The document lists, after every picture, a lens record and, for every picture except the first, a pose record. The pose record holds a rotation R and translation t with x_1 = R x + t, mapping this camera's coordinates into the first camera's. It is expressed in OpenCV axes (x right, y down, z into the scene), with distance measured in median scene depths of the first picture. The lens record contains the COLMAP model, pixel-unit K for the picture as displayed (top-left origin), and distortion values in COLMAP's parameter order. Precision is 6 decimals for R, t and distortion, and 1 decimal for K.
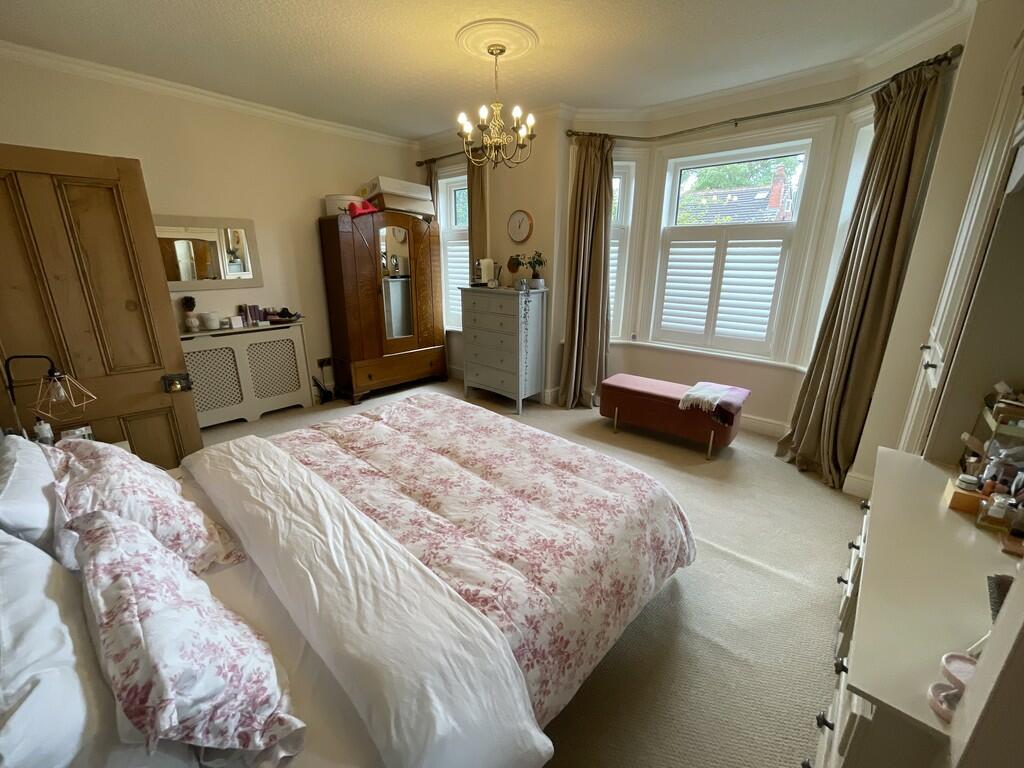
lens RADIAL K [[416.4, 0, 512.3], [0, 416.4, 387.8], [0, 0, 1]] dist [-0.002128, 0.000449]
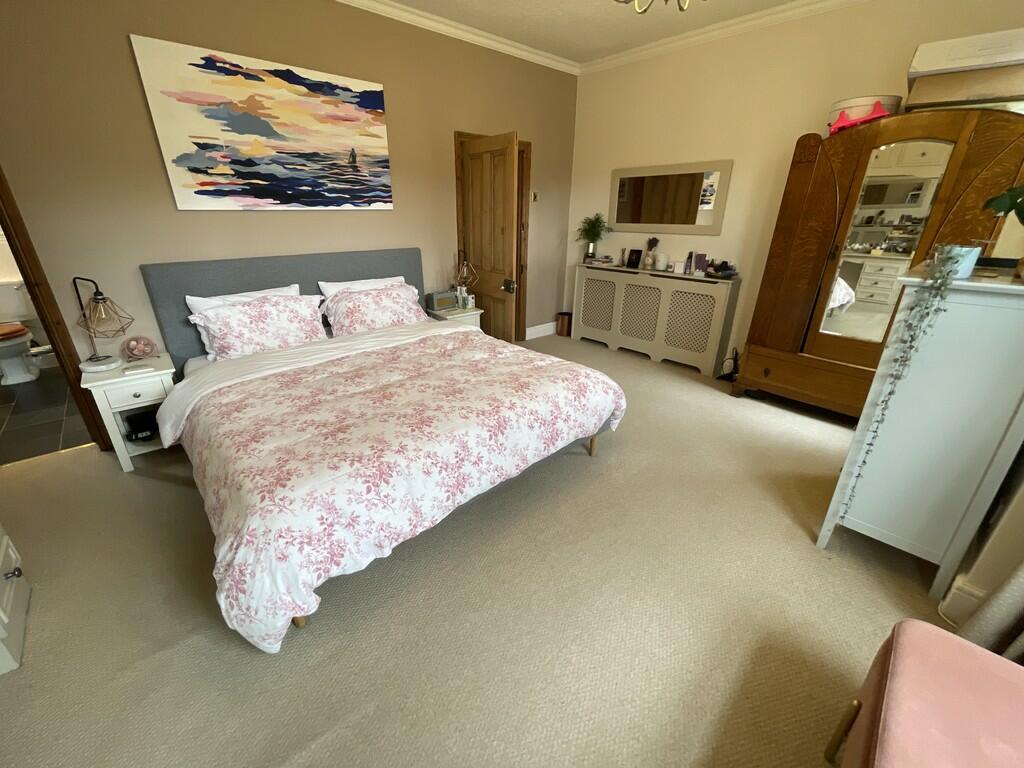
lens RADIAL K [[416.4, 0, 502.9], [0, 416.4, 381.7], [0, 0, 1]] dist [-0.002128, 0.000449]
pose [[-0.117108, 0.372405, -0.920652, 0.455652], [-0.303367, 0.869306, 0.390224, -0.185068], [0.945650, 0.324994, 0.011173, 0.676540]]
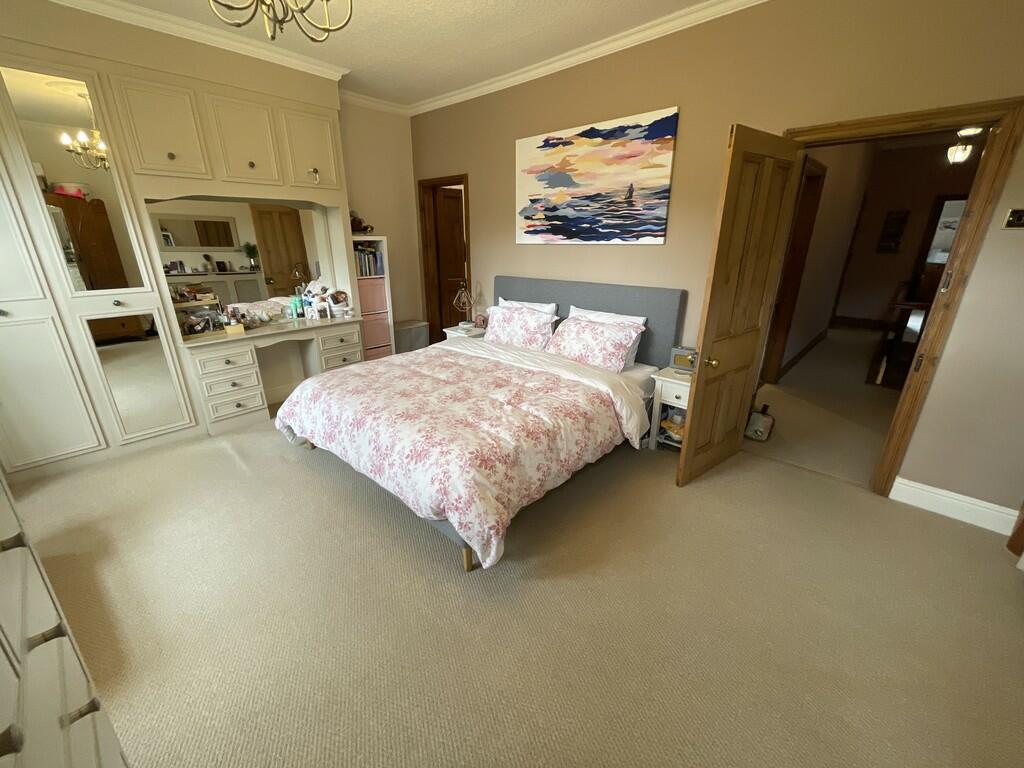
lens RADIAL K [[416.4, 0, 507.8], [0, 416.4, 379.6], [0, 0, 1]] dist [-0.002128, 0.000449]
pose [[-0.999766, -0.010497, 0.018900, -0.218418], [0.002745, 0.805516, 0.592568, -0.350001], [-0.021444, 0.592481, -0.805299, 1.144512]]
